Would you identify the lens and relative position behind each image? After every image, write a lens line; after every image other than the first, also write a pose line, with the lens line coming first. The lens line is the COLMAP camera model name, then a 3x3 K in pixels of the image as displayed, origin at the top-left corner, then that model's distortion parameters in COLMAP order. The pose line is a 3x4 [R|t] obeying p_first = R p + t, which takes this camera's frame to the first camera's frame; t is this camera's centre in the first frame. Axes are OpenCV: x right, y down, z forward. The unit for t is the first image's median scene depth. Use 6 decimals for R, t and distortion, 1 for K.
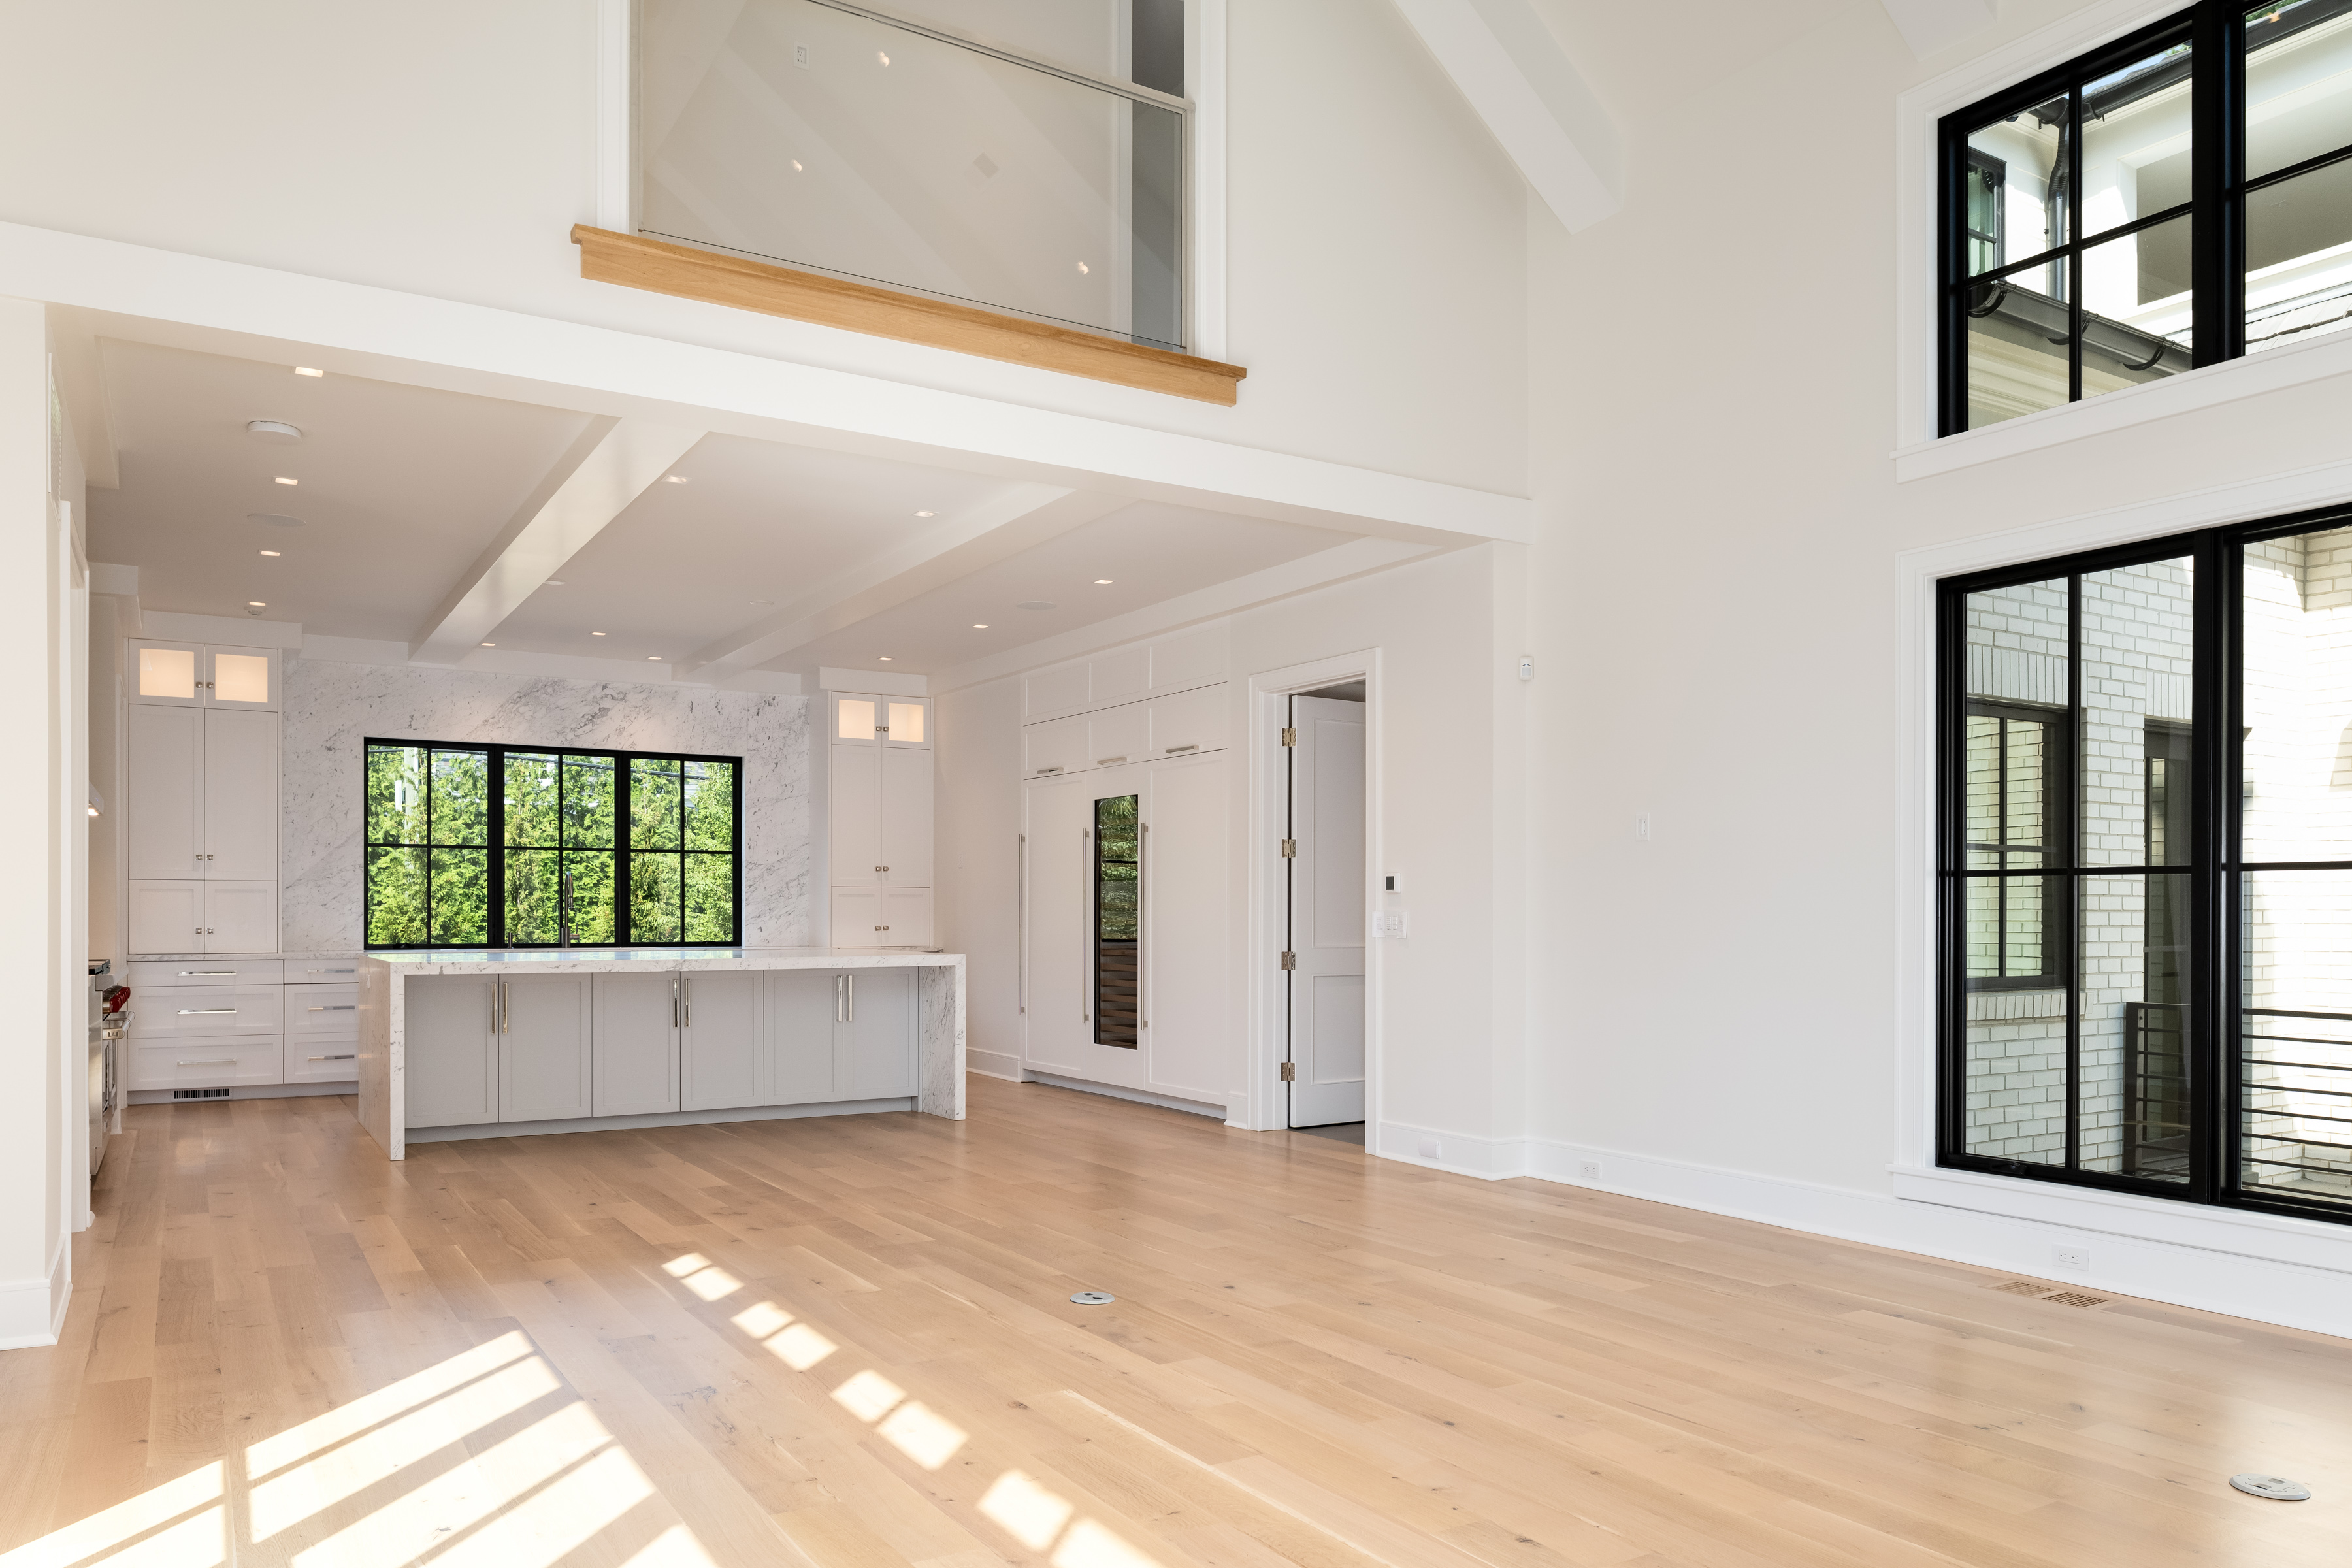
lens RADIAL K [[1590.0, 0, 1173.1], [0, 1590.0, 917.0], [0, 0, 1]] dist [-0.007576, 0.002343]
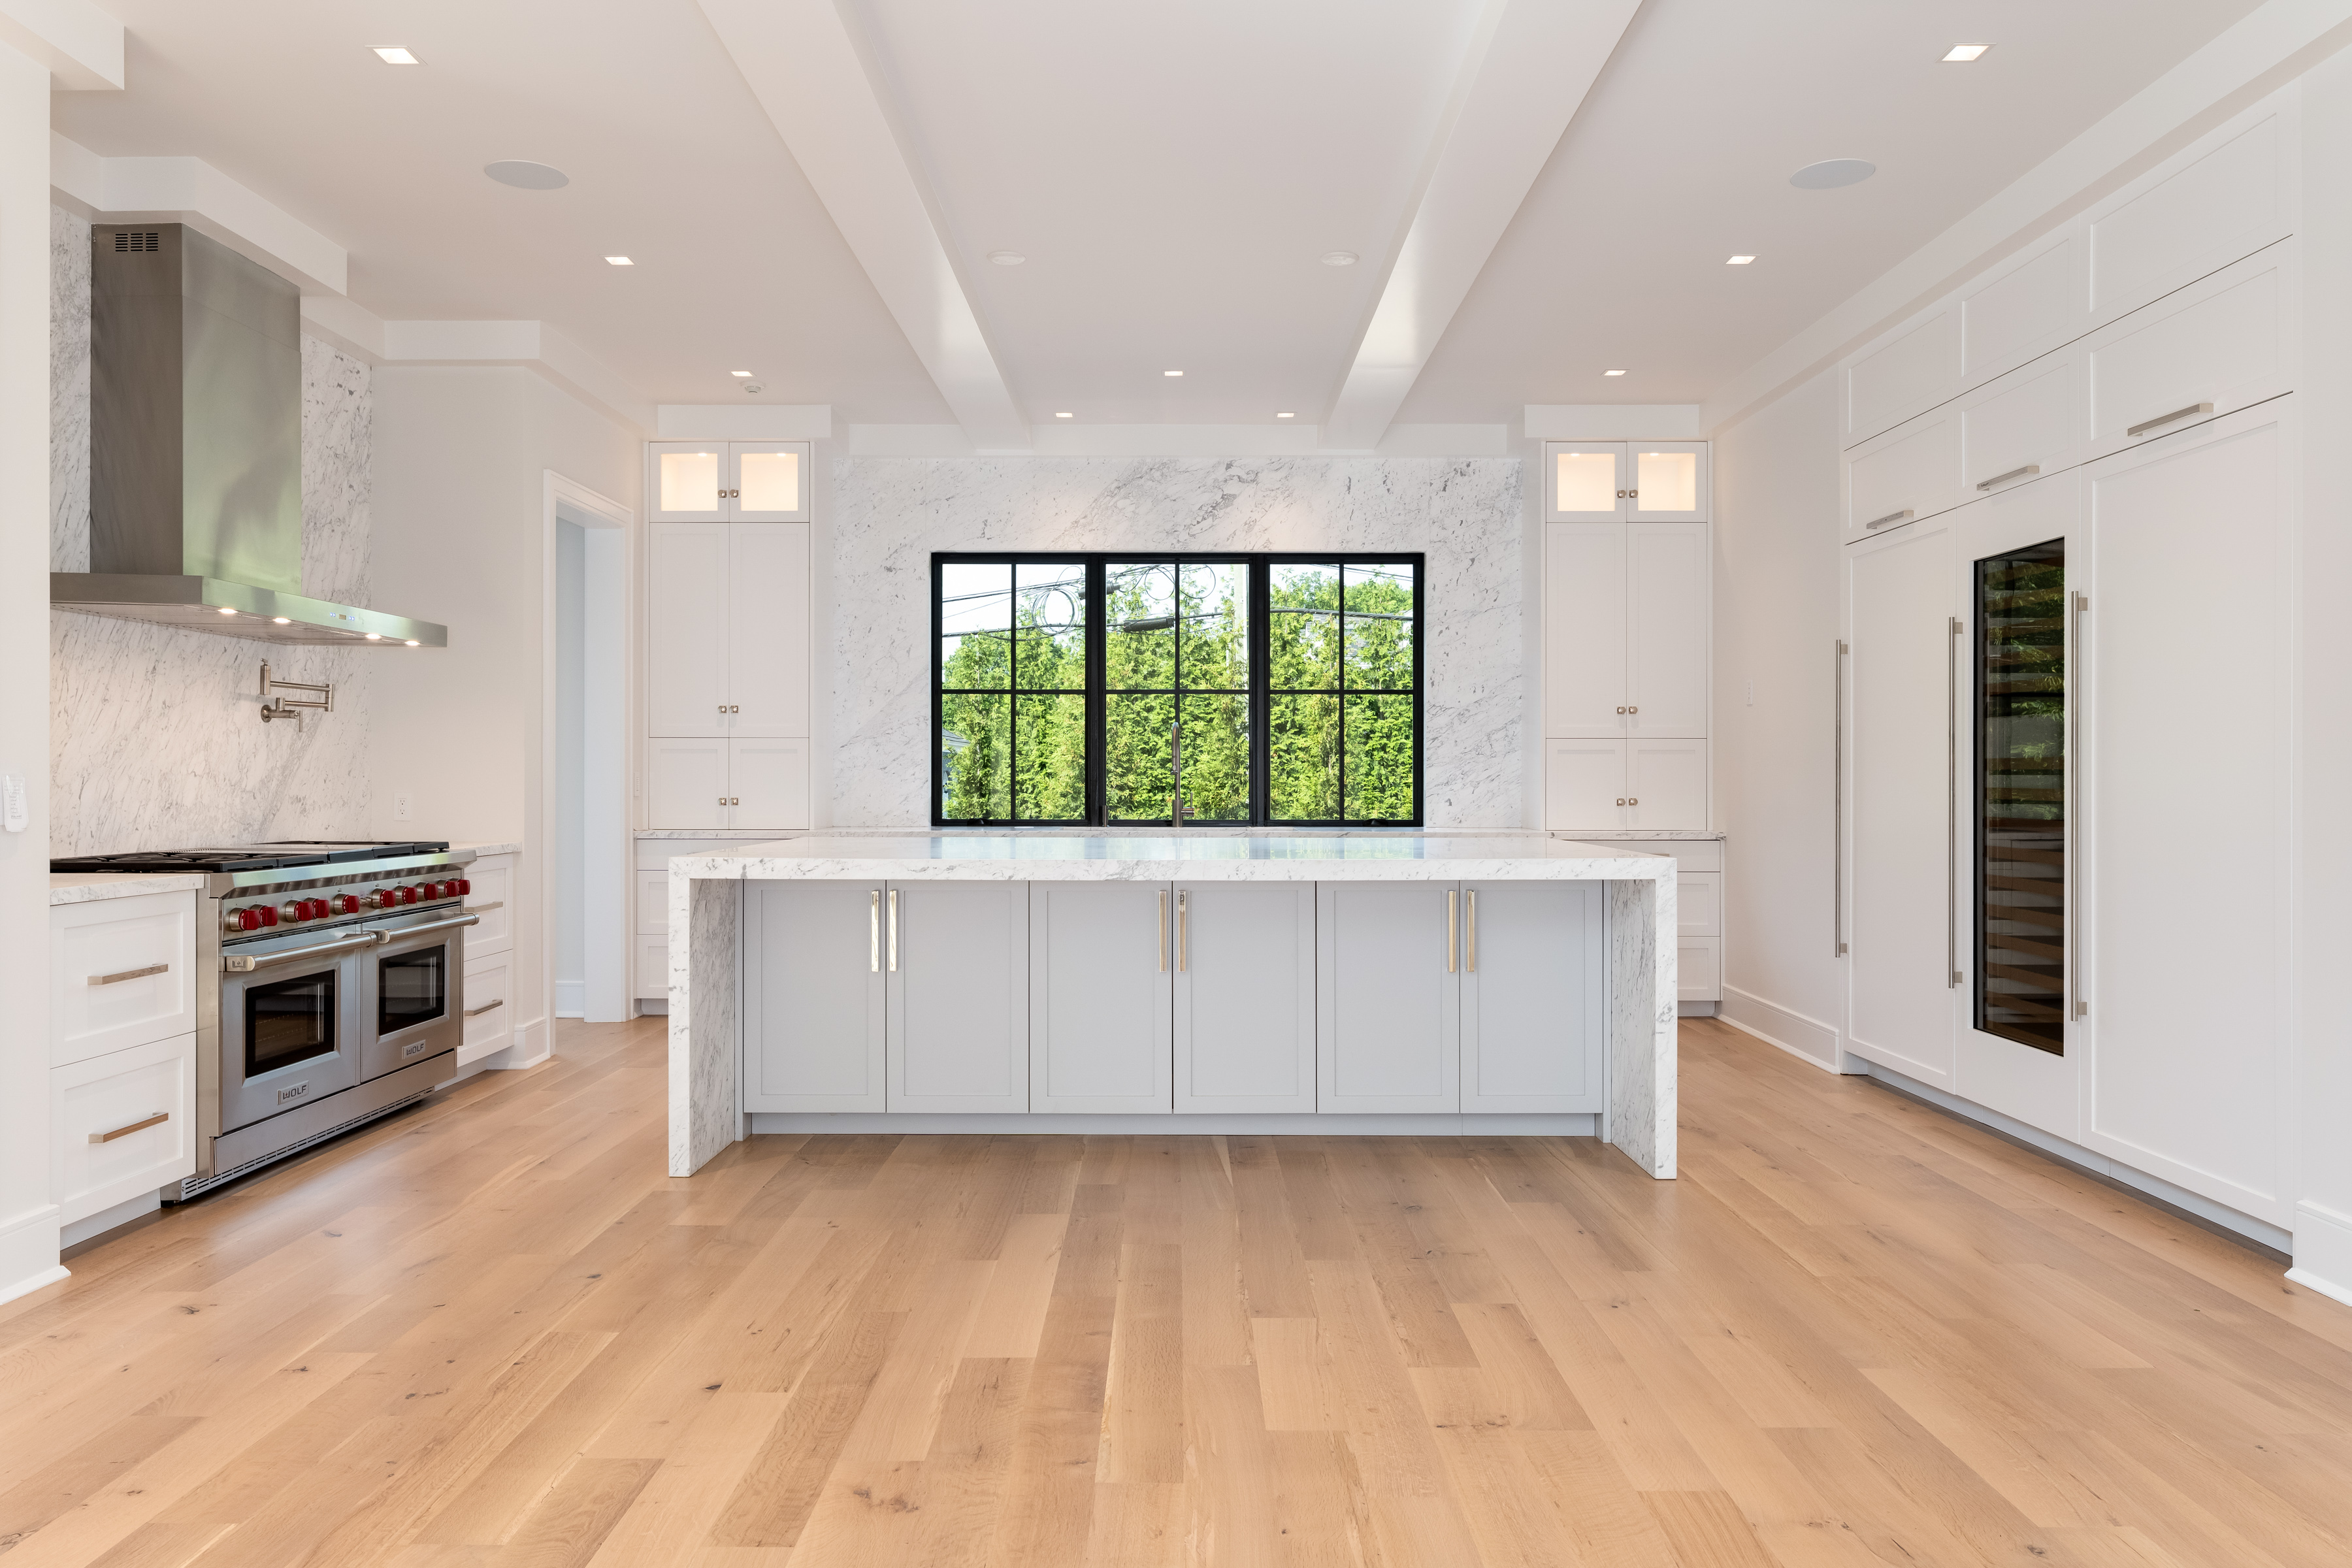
lens RADIAL K [[1590.0, 0, 1180.2], [0, 1590.0, 781.0], [0, 0, 1]] dist [-0.007576, 0.002343]
pose [[0.850023, 0.000008, -0.526746, 0.003230], [-0.000588, 0.999999, -0.000934, -0.000890], [0.526746, 0.001103, 0.850022, 0.390388]]
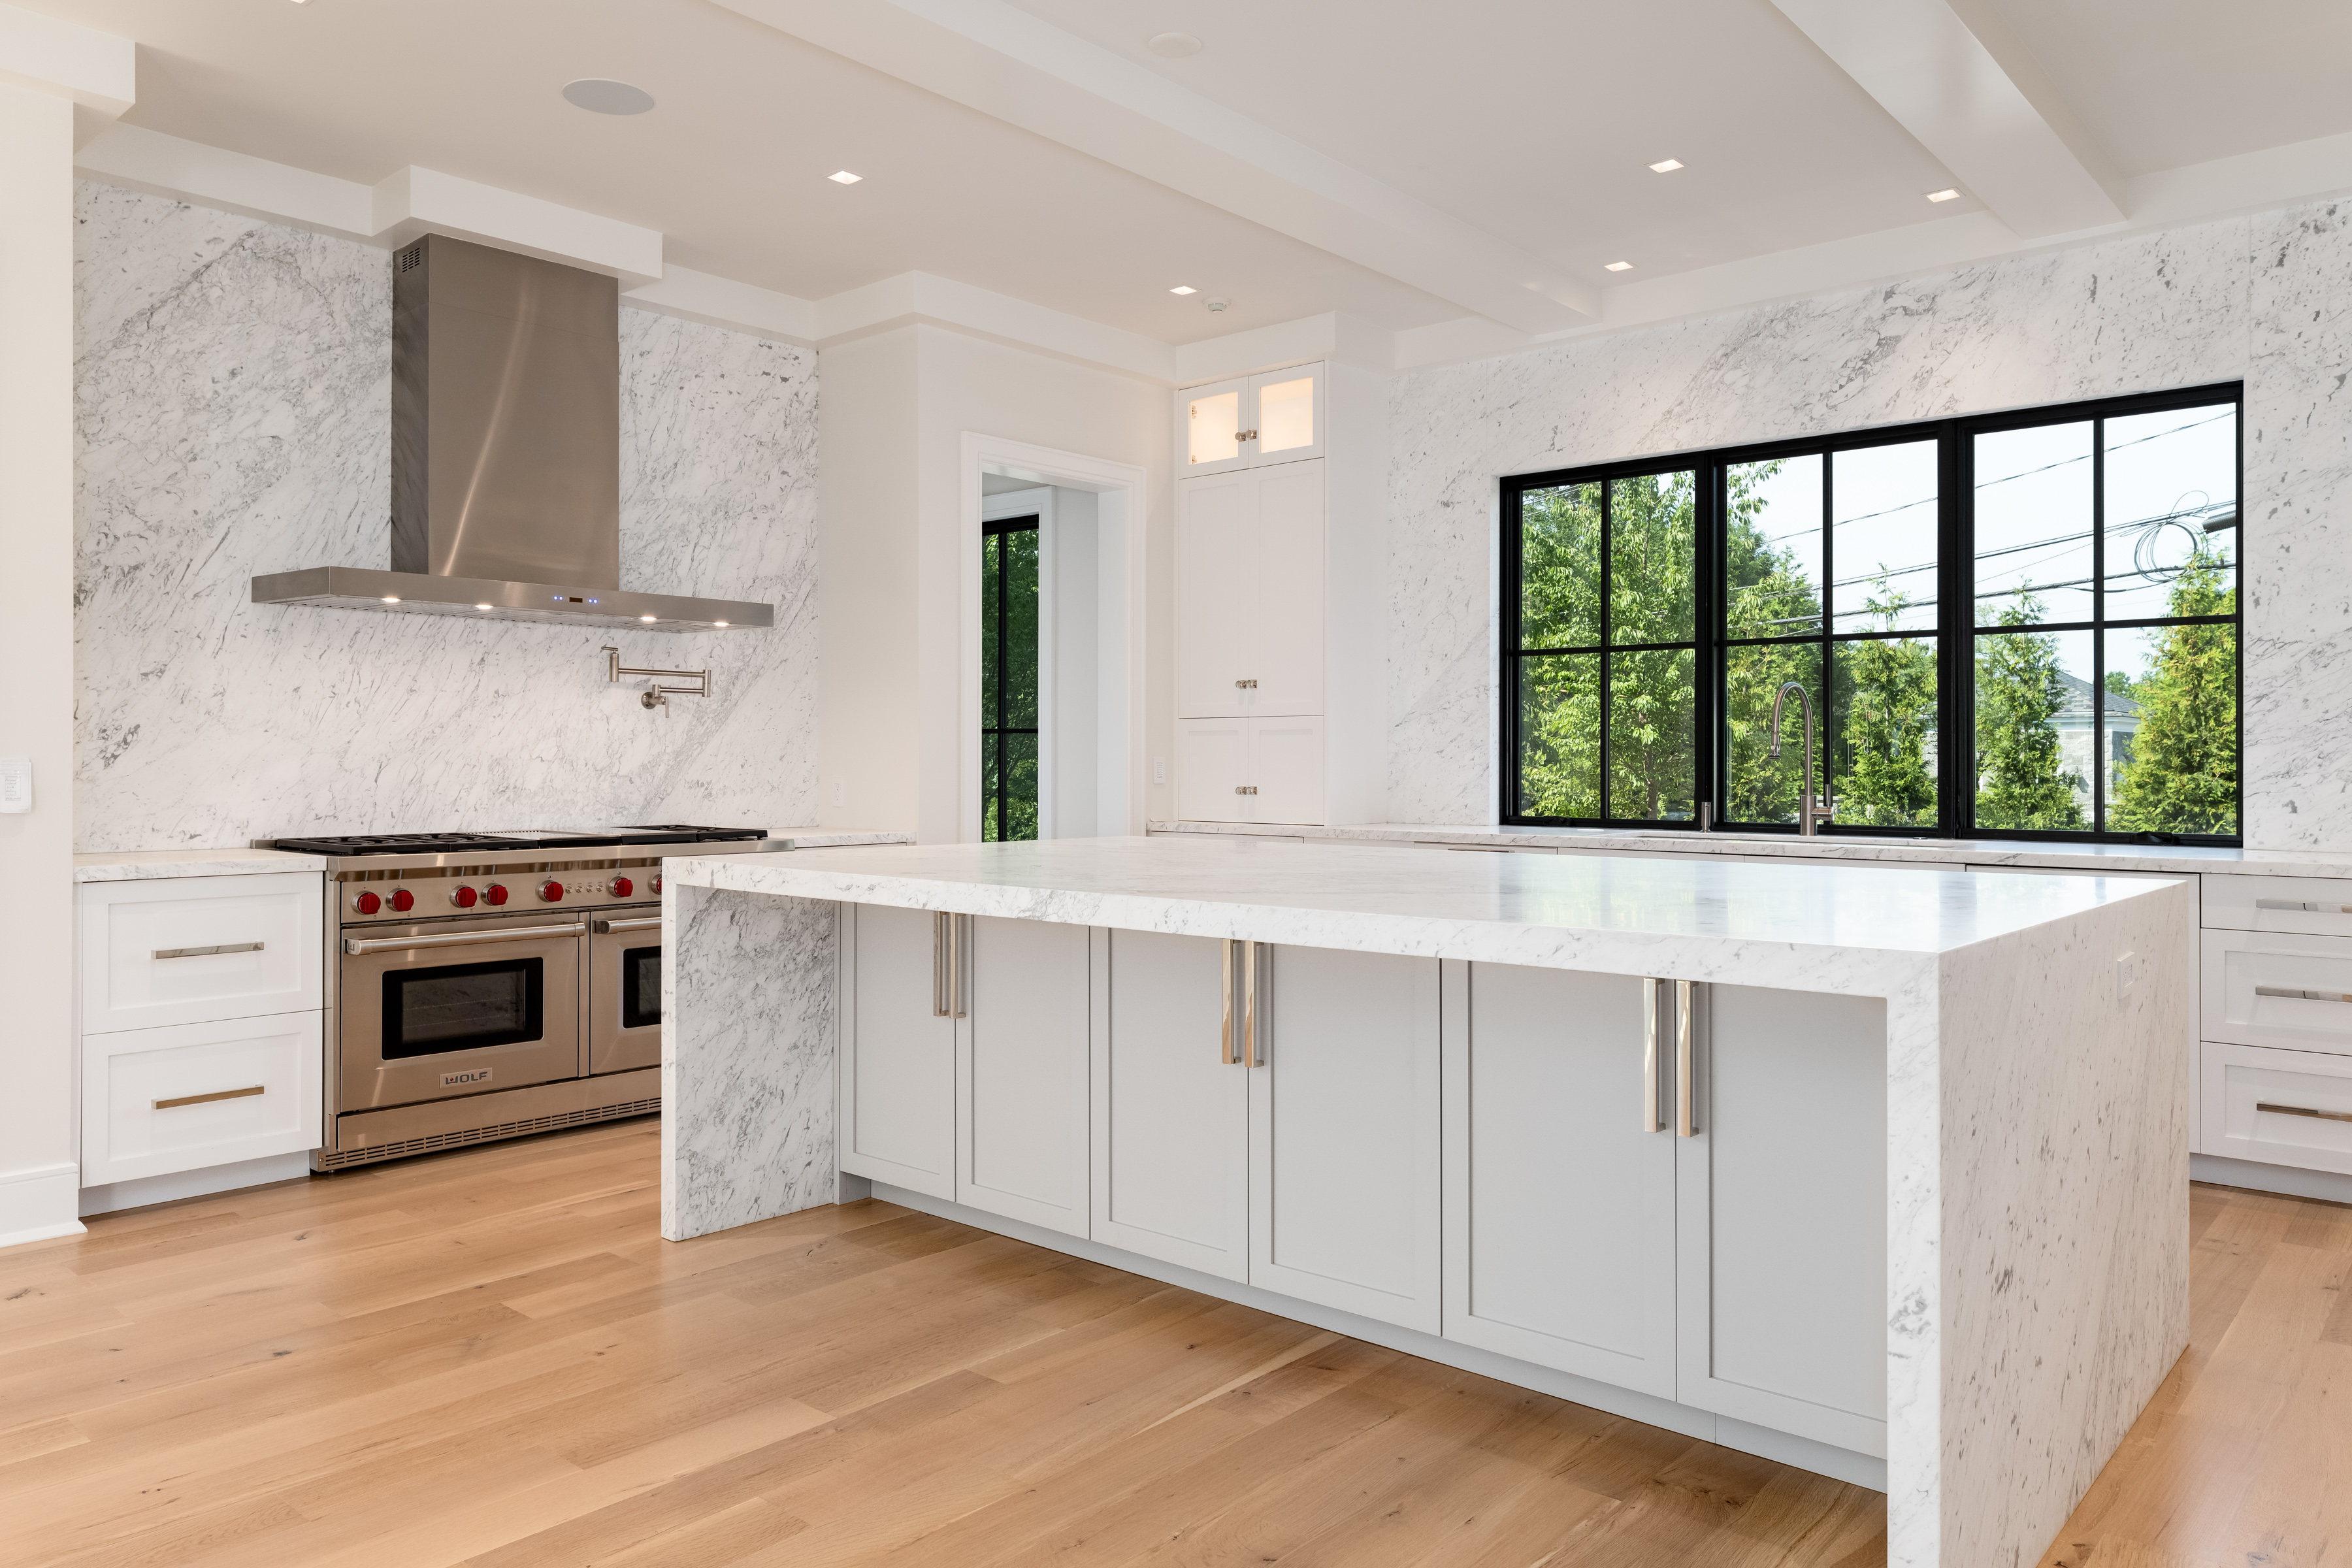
lens RADIAL K [[1590.0, 0, 1182.9], [0, 1590.0, 762.7], [0, 0, 1]] dist [-0.007576, 0.002343]
pose [[0.291600, -0.000815, -0.956540, 0.039220], [-0.002928, 0.999994, -0.001744, -0.001878], [0.956536, 0.003310, 0.291596, 0.683646]]
